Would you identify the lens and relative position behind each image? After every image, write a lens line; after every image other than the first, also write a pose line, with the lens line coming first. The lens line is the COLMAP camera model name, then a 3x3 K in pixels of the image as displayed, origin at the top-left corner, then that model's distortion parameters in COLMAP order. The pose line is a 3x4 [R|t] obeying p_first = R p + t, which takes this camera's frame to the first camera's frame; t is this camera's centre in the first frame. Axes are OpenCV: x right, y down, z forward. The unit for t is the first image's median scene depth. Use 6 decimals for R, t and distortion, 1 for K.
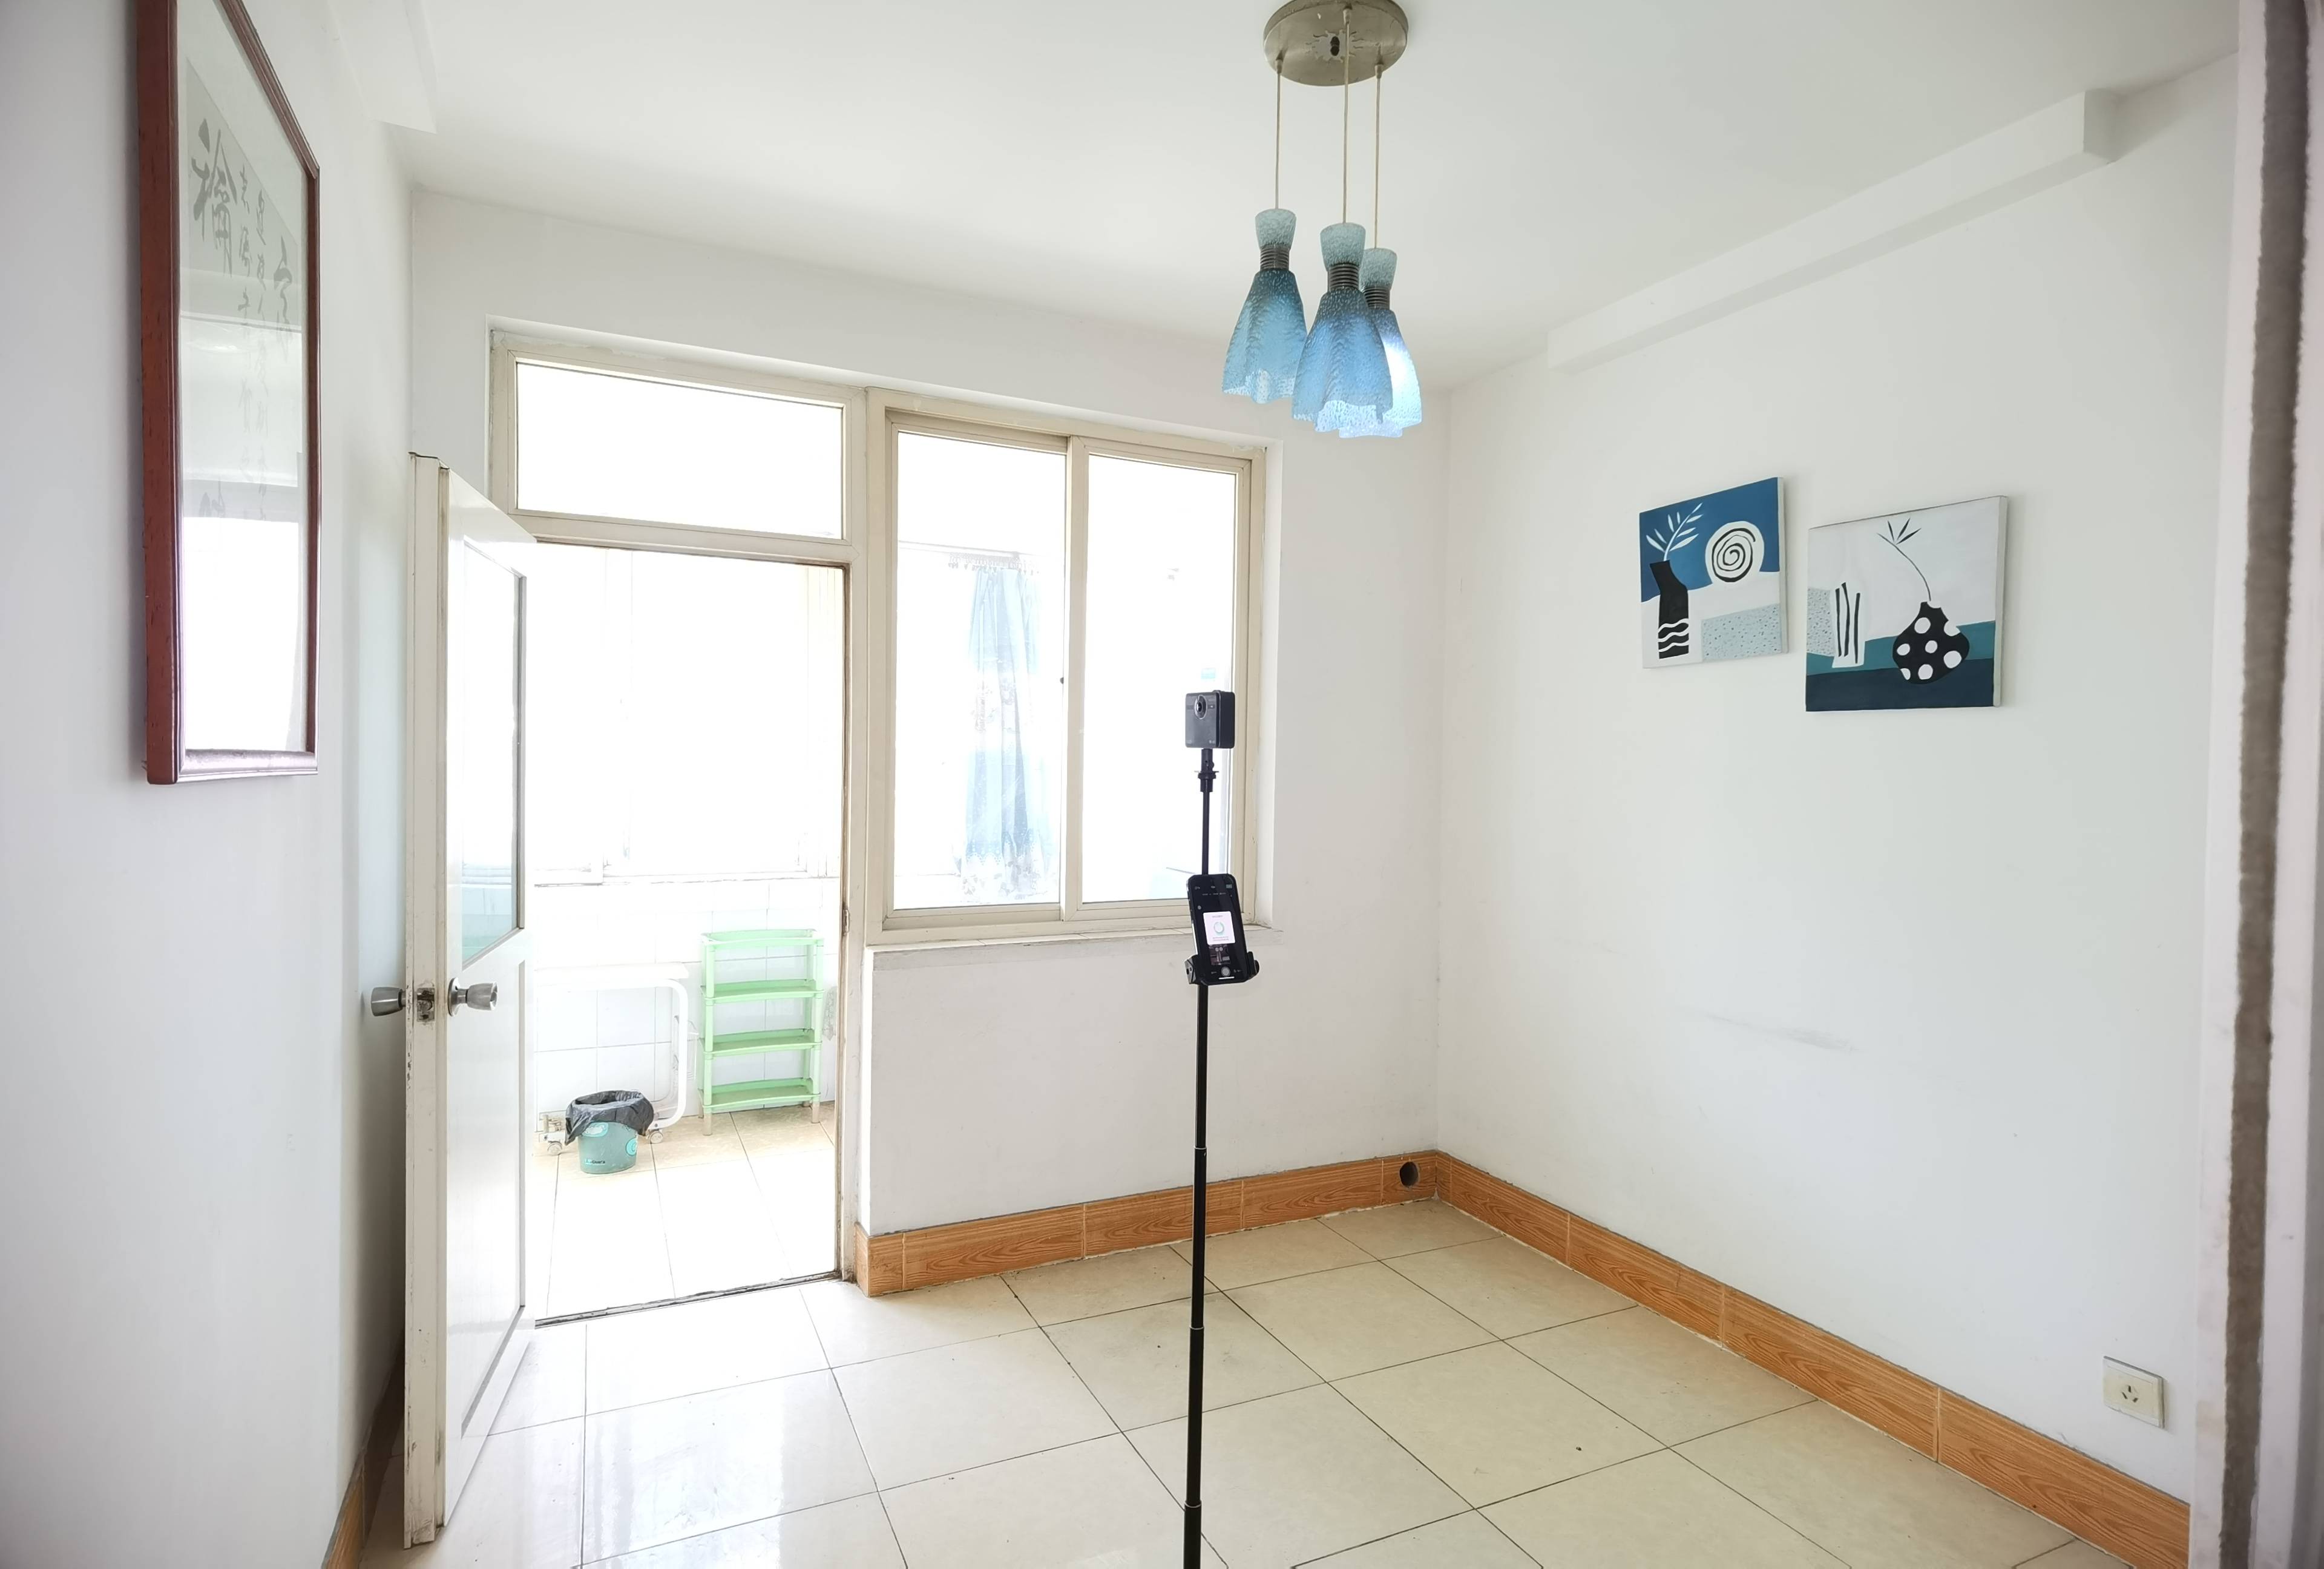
lens RADIAL K [[1189.6, 0, 1162.9], [0, 1189.6, 782.9], [0, 0, 1]] dist [0.015486, 0.000394]
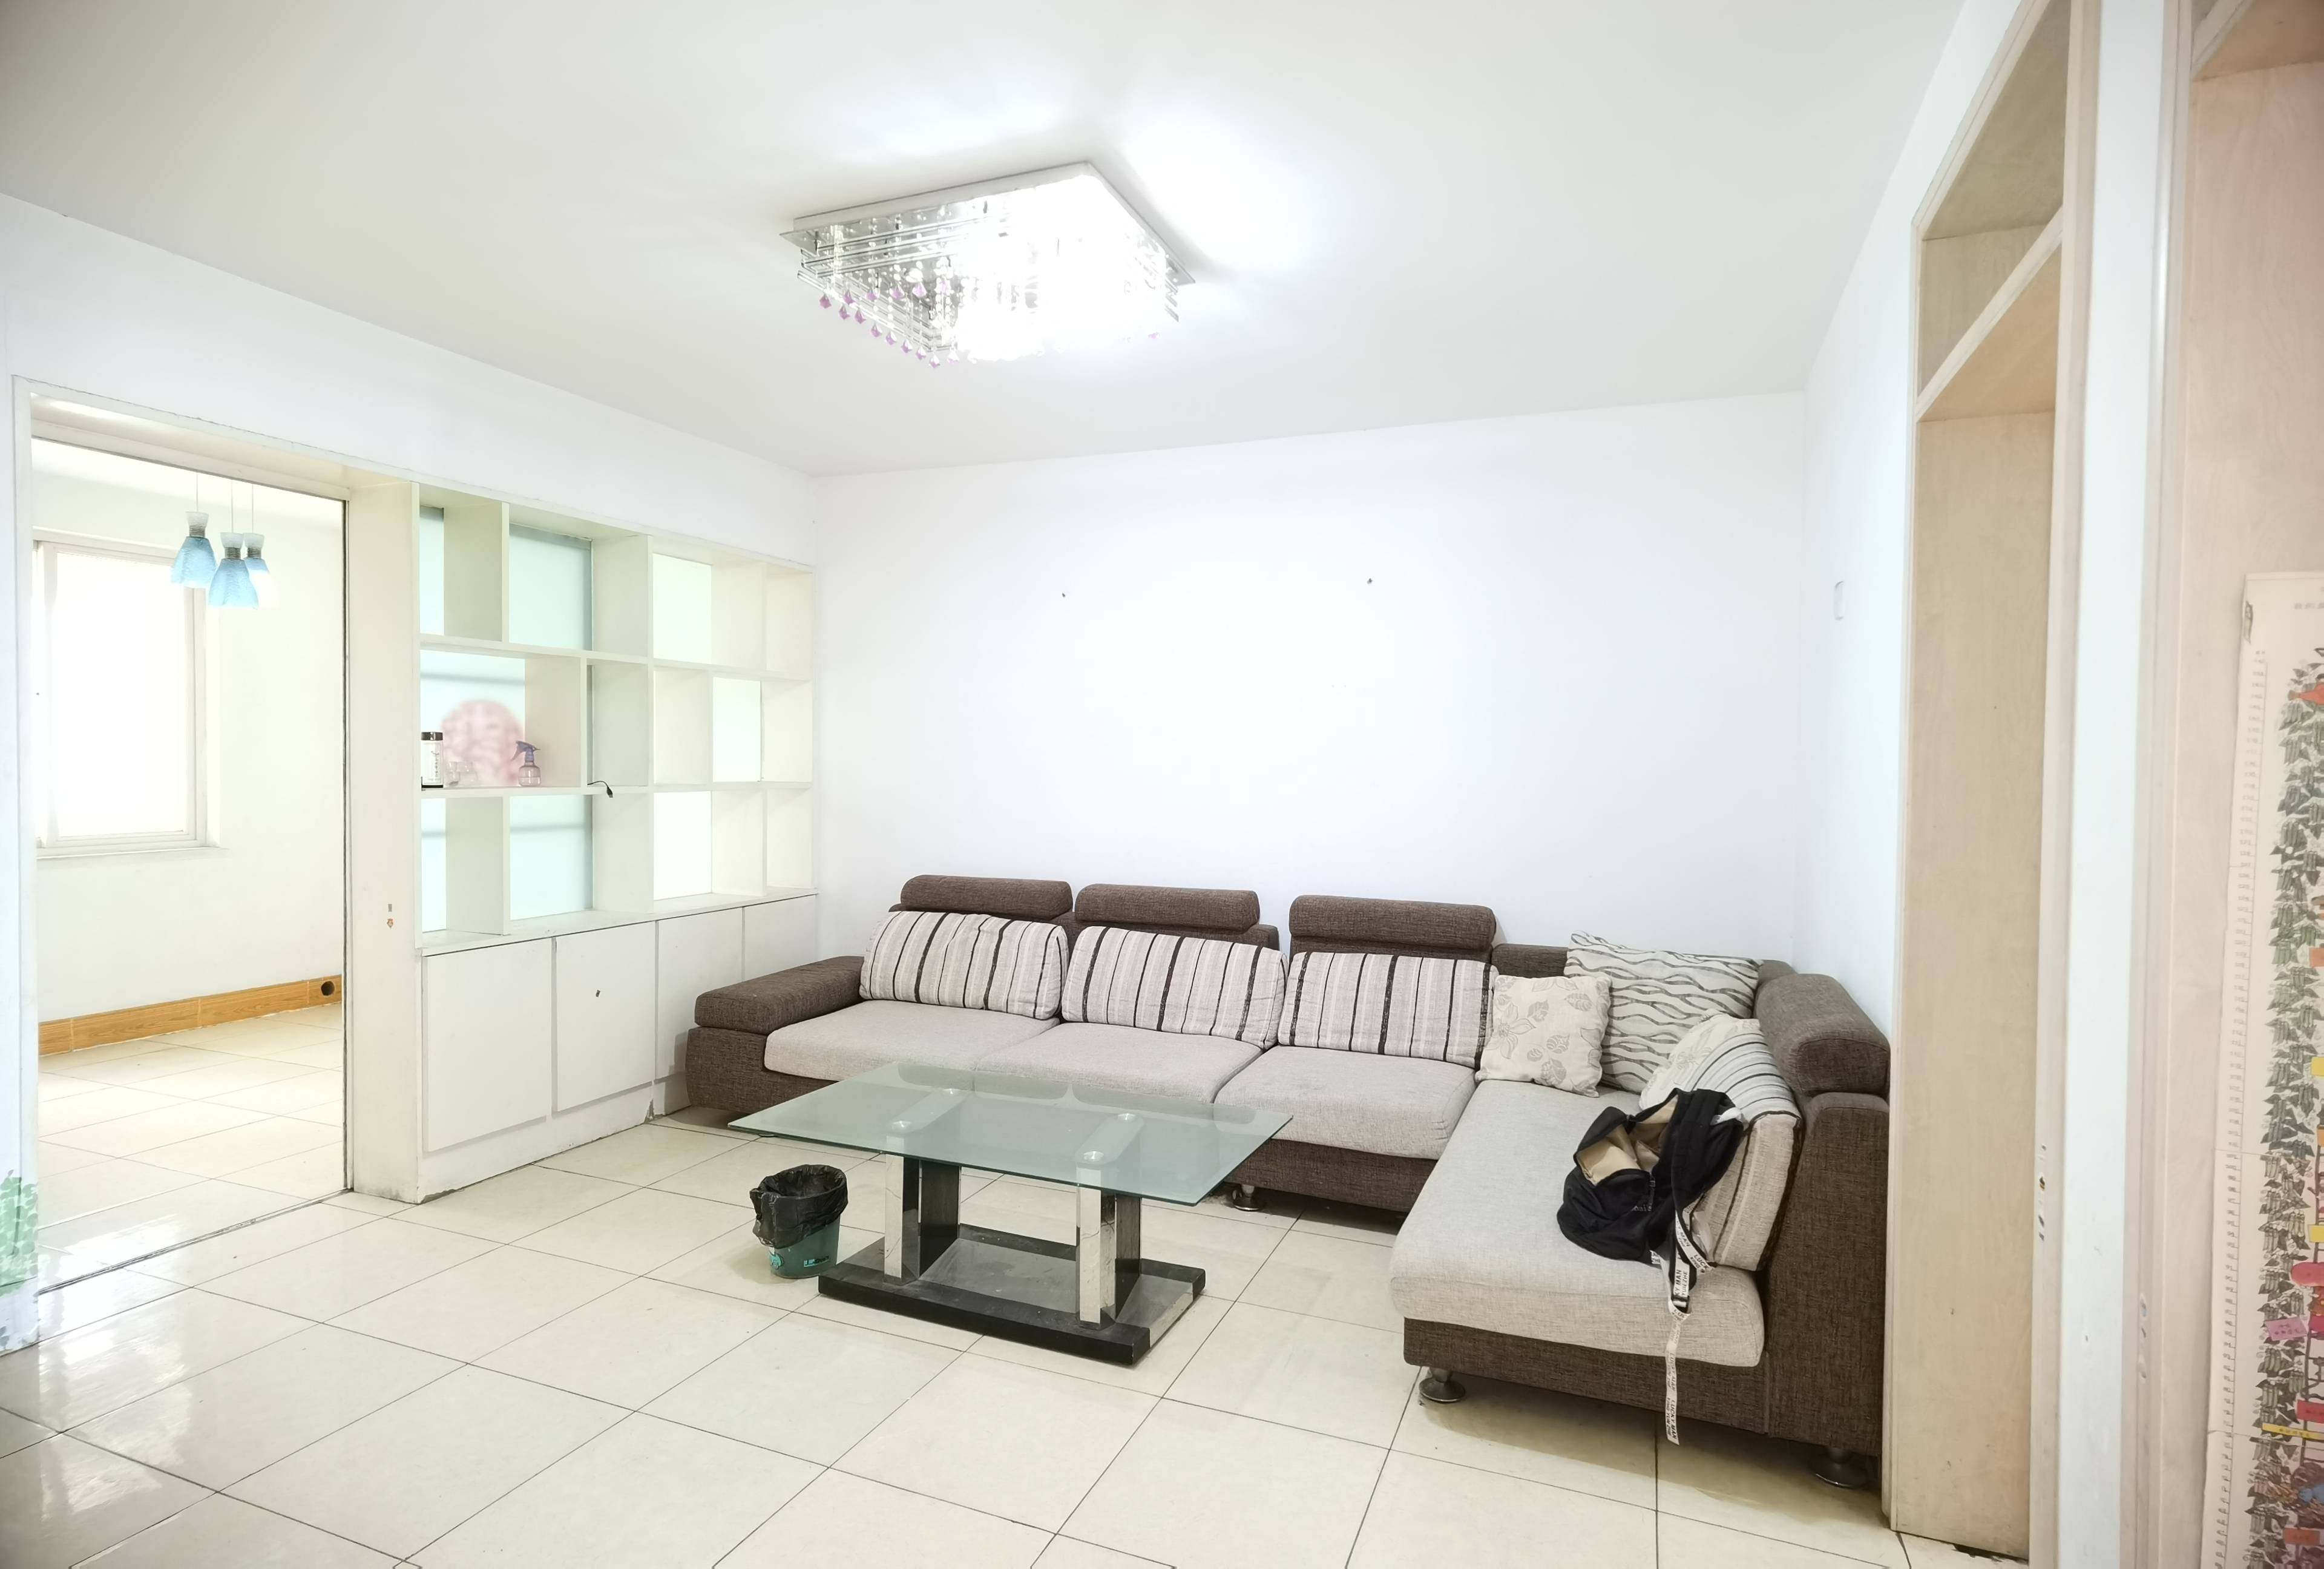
lens RADIAL K [[1189.6, 0, 1168.3], [0, 1189.6, 786.1], [0, 0, 1]] dist [0.015486, 0.000394]
pose [[0.737120, -0.026392, 0.675246, -0.141938], [0.016488, 0.999642, 0.021072, 0.059326], [-0.675560, -0.004399, 0.737292, -2.654722]]
